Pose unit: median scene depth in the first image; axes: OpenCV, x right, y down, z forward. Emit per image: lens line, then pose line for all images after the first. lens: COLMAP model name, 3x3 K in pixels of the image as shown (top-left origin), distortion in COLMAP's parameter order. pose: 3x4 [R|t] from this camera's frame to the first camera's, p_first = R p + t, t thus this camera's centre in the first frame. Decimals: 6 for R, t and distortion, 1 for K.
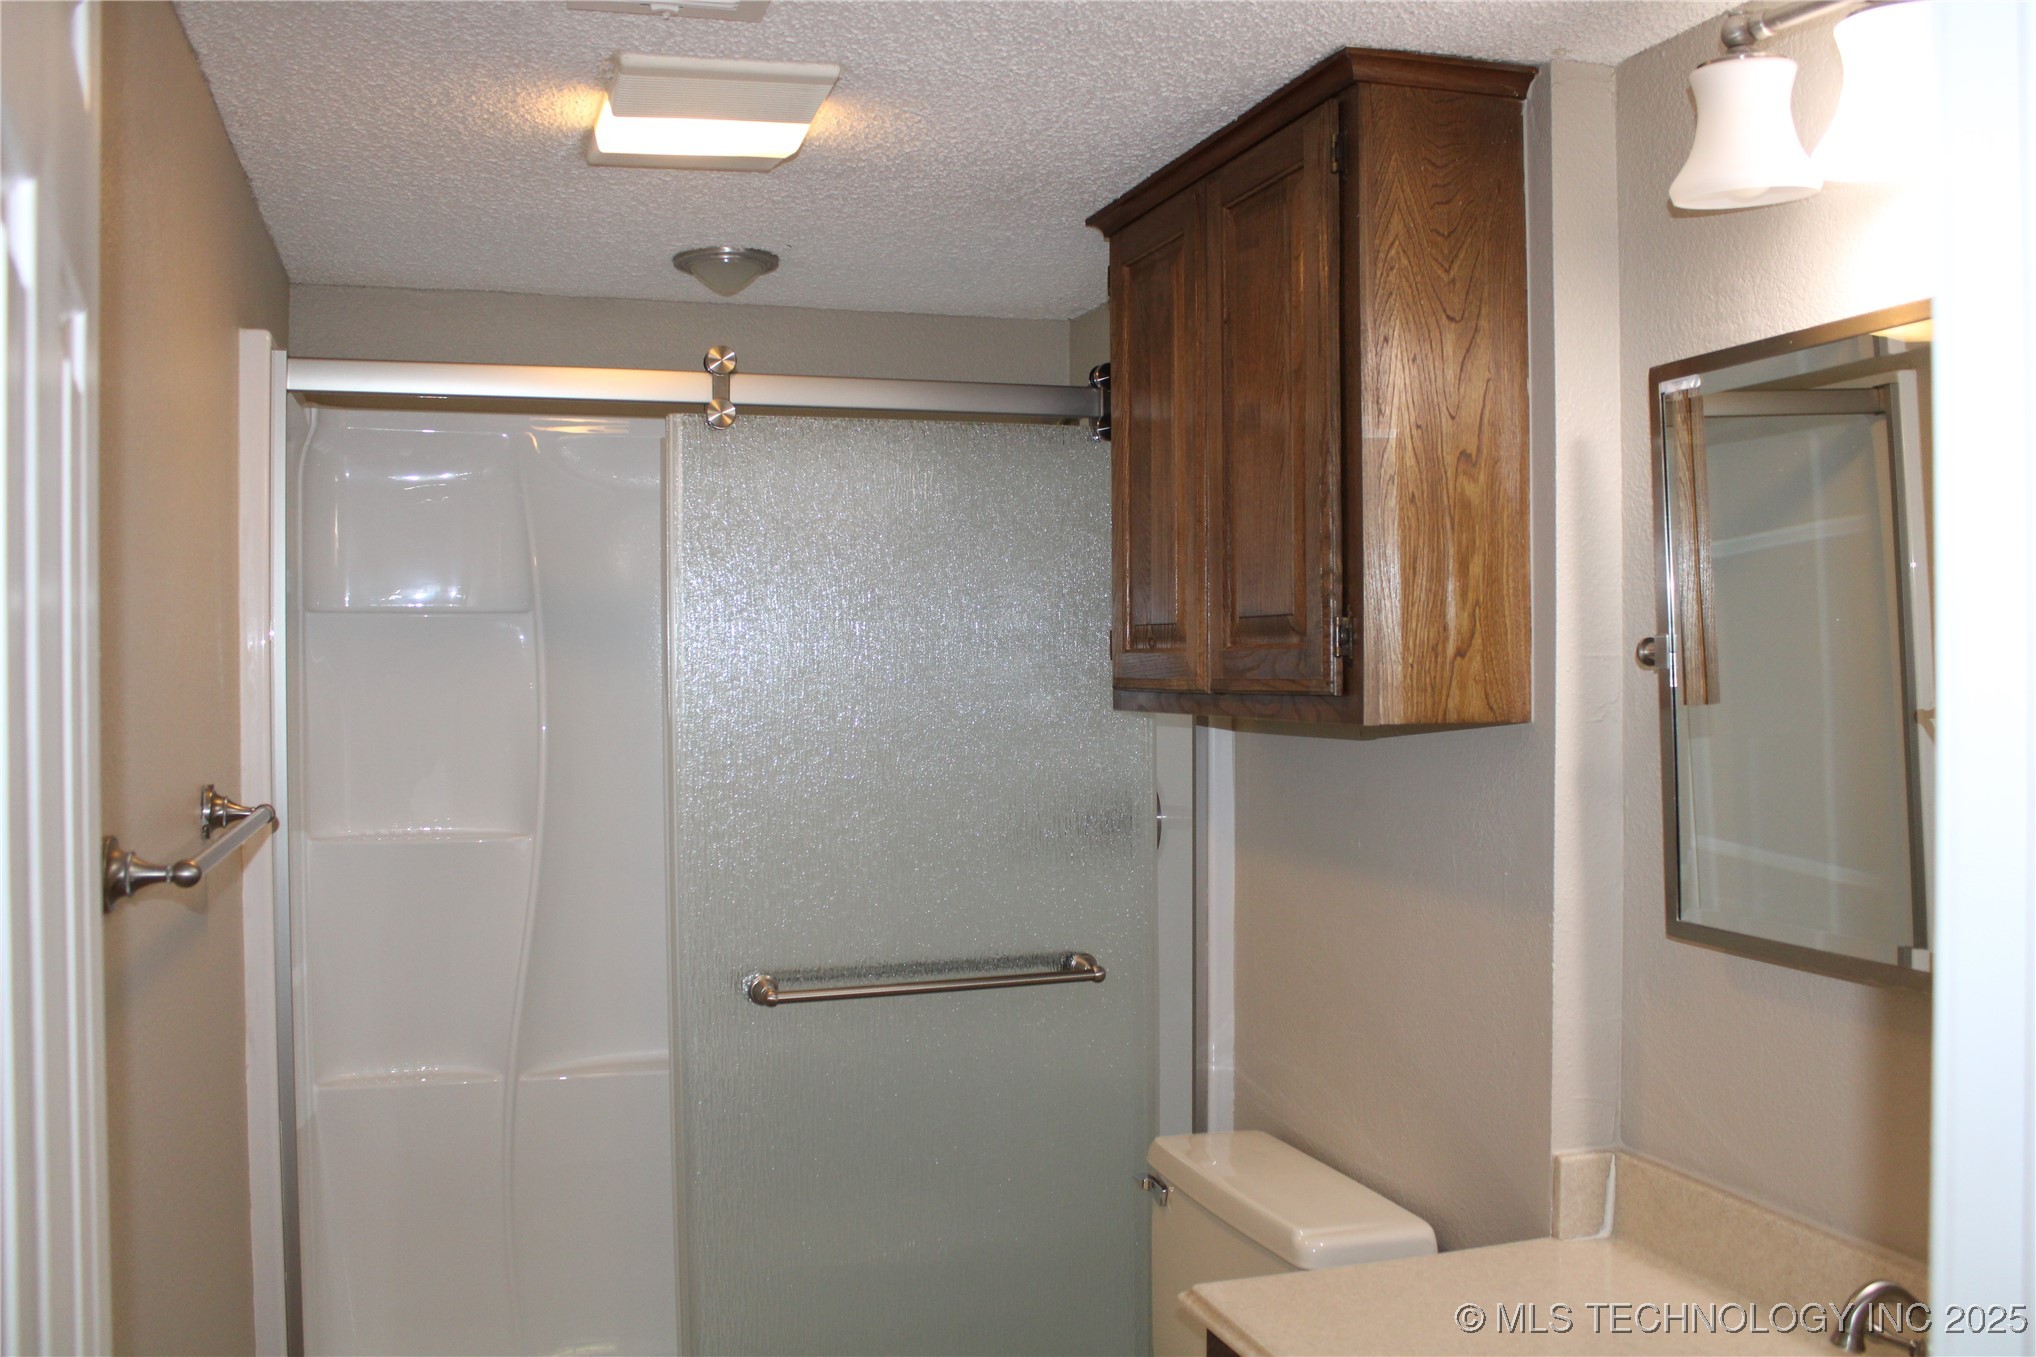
lens RADIAL K [[1703.5, 0, 1027.5], [0, 1703.5, 661.8], [0, 0, 1]] dist [-0.160424, 0.135288]
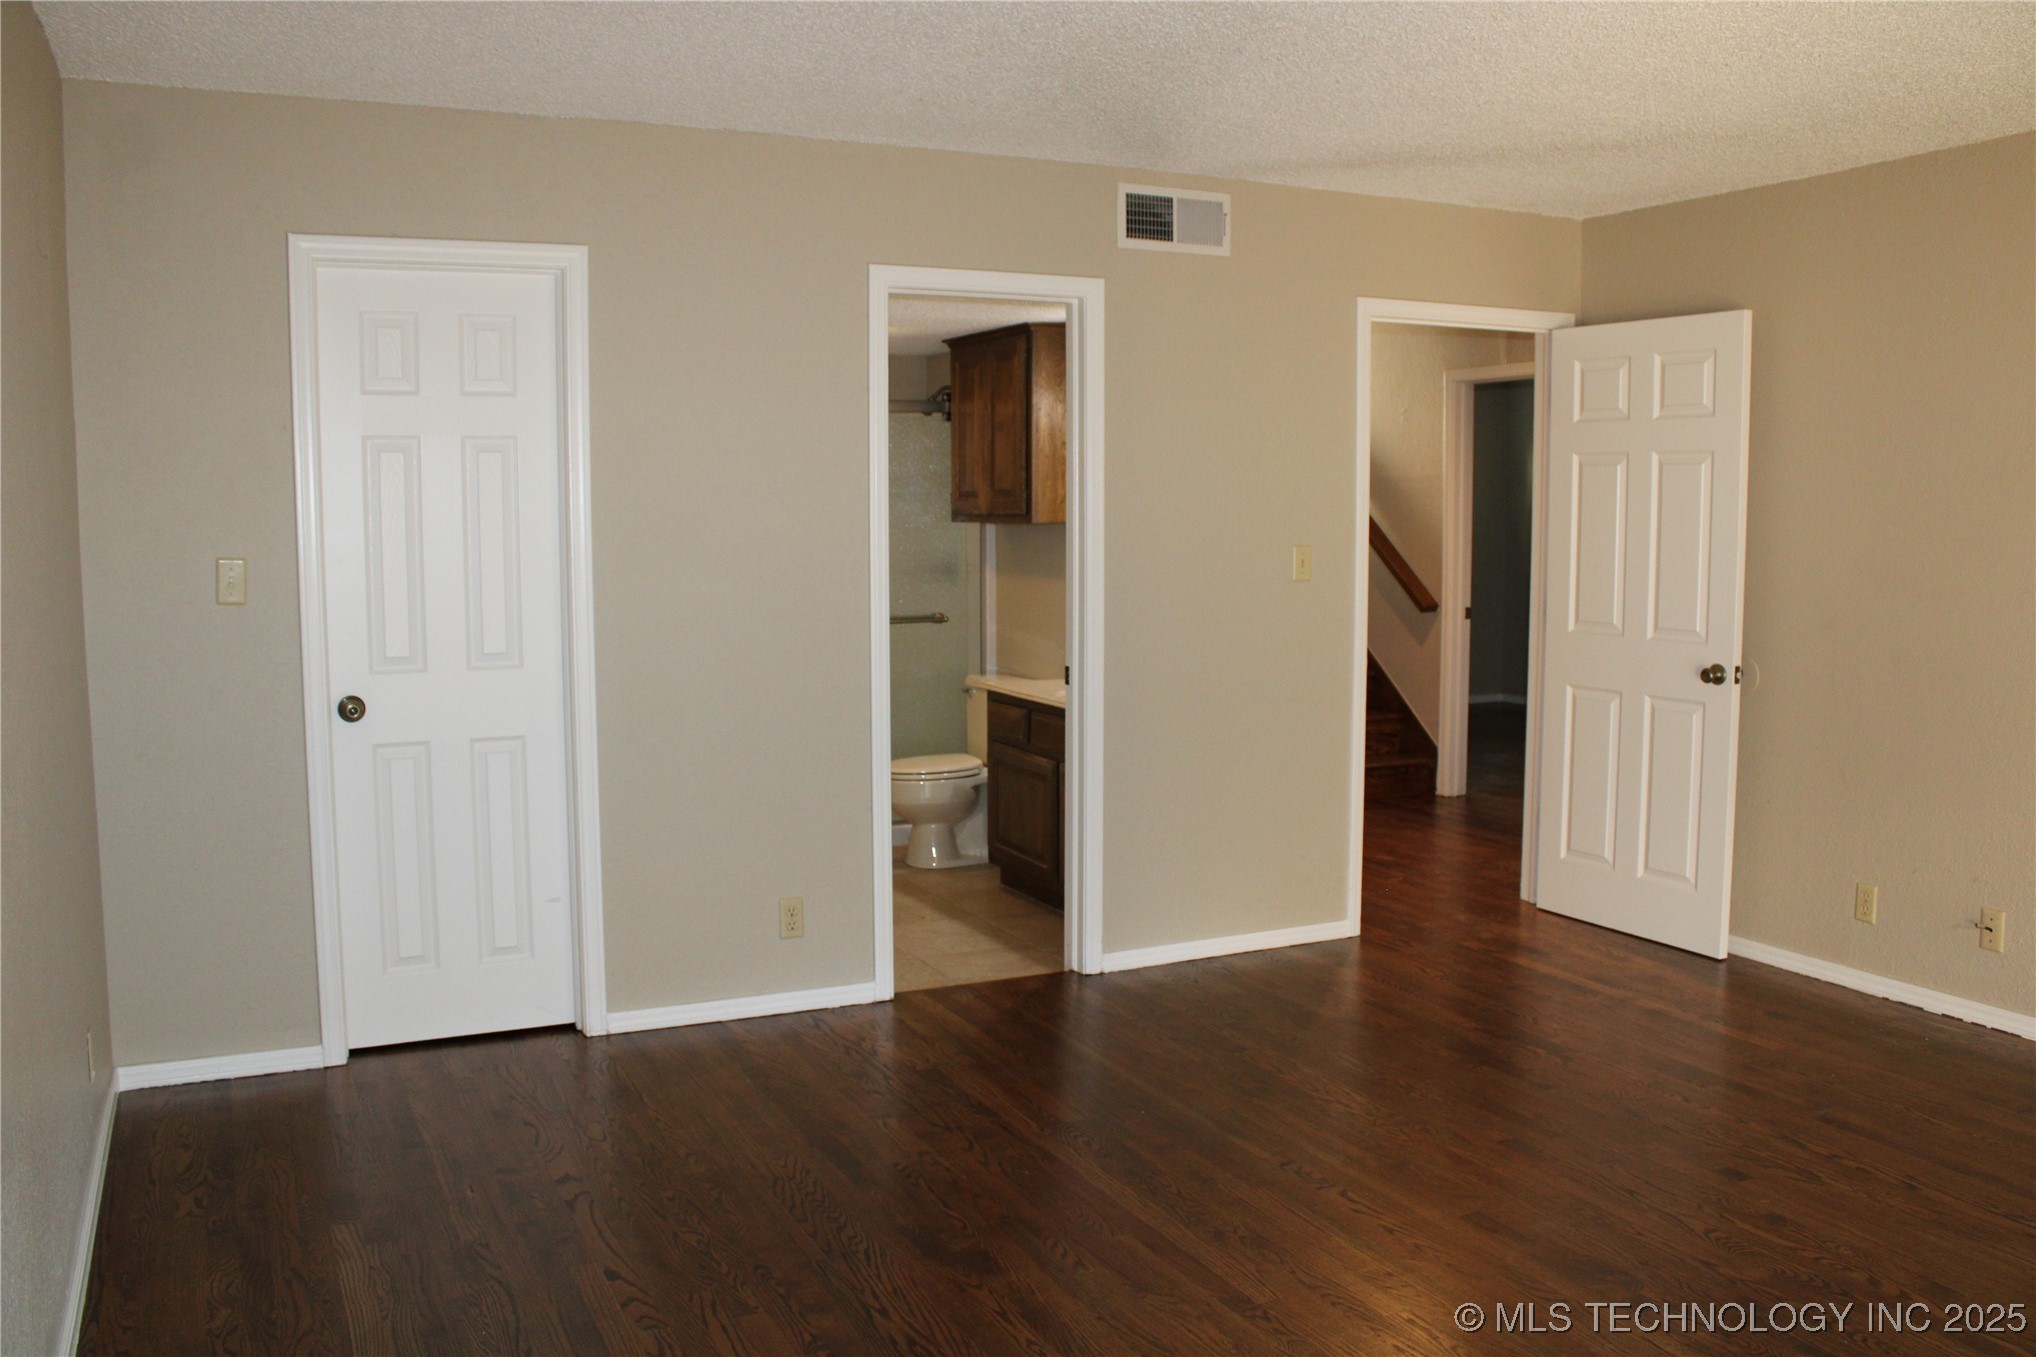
lens RADIAL K [[1703.5, 0, 1027.5], [0, 1703.5, 661.8], [0, 0, 1]] dist [-0.160424, 0.135288]
pose [[0.992112, -0.002862, 0.125325, -0.180332], [-0.008424, 0.995957, 0.089433, 0.006736], [-0.125074, -0.089783, 0.988077, -1.826106]]
